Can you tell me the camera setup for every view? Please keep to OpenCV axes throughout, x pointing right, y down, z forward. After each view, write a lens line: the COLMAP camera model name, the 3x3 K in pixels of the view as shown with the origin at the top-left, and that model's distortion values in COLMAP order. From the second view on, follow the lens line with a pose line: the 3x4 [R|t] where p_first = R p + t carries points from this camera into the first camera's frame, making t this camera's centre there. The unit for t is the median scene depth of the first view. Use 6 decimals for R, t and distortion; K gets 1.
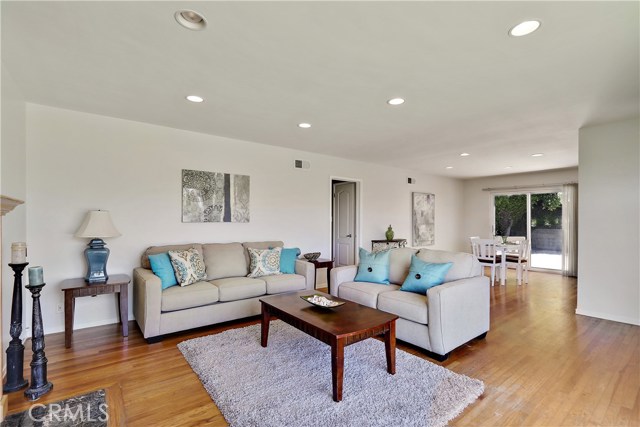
lens RADIAL K [[298.9, 0, 321.4], [0, 298.9, 215.3], [0, 0, 1]] dist [-0.009377, 0.000397]
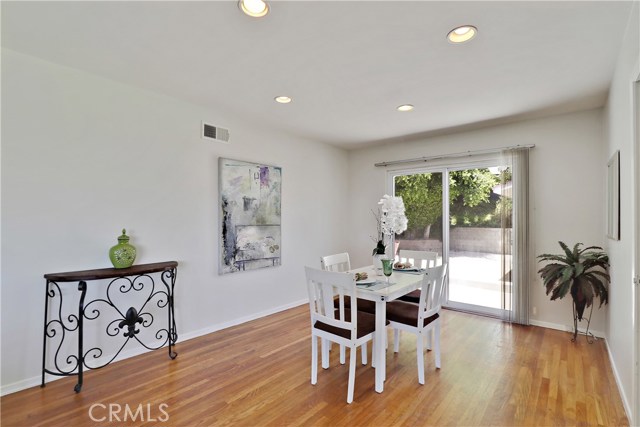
lens RADIAL K [[298.9, 0, 318.7], [0, 298.9, 214.9], [0, 0, 1]] dist [-0.009377, 0.000397]
pose [[0.980882, -0.002486, 0.194589, 0.356335], [0.002056, 0.999995, 0.002413, 0.010648], [-0.194594, -0.001966, 0.980882, 0.499822]]
